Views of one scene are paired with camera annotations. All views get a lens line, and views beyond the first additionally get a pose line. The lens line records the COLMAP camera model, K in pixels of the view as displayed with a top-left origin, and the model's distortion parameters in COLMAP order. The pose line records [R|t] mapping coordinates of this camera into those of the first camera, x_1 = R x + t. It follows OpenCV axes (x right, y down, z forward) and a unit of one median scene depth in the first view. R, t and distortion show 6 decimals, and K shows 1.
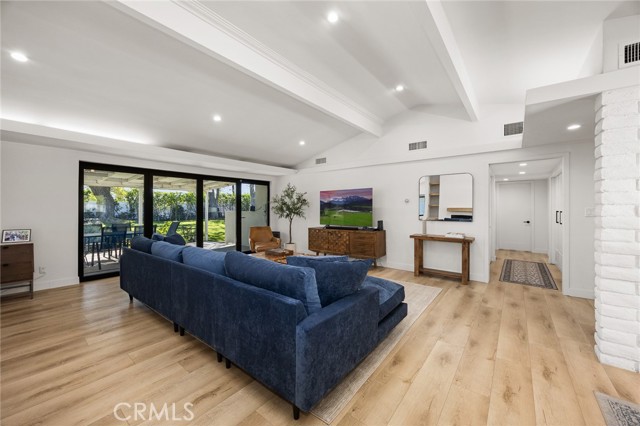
lens RADIAL K [[249.6, 0, 320.0], [0, 249.6, 213.0], [0, 0, 1]] dist [0.000724, 0.000104]
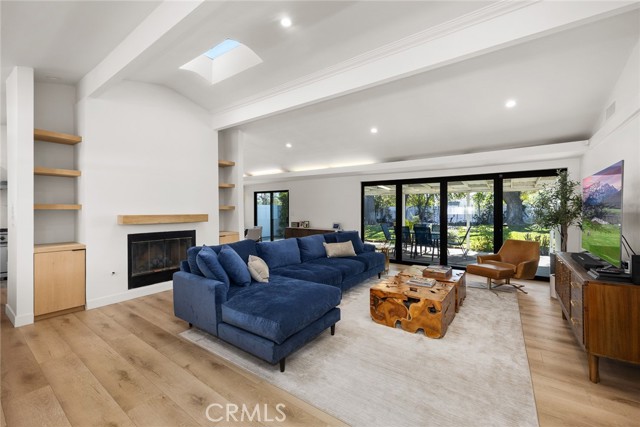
lens RADIAL K [[258.6, 0, 320.0], [0, 258.6, 213.5], [0, 0, 1]] dist [-0.000697, -0.000072]
pose [[0.051589, -0.001472, -0.998667, 0.636077], [-0.022016, 0.999754, -0.002611, 0.007763], [0.998426, 0.022121, 0.051544, 0.590292]]
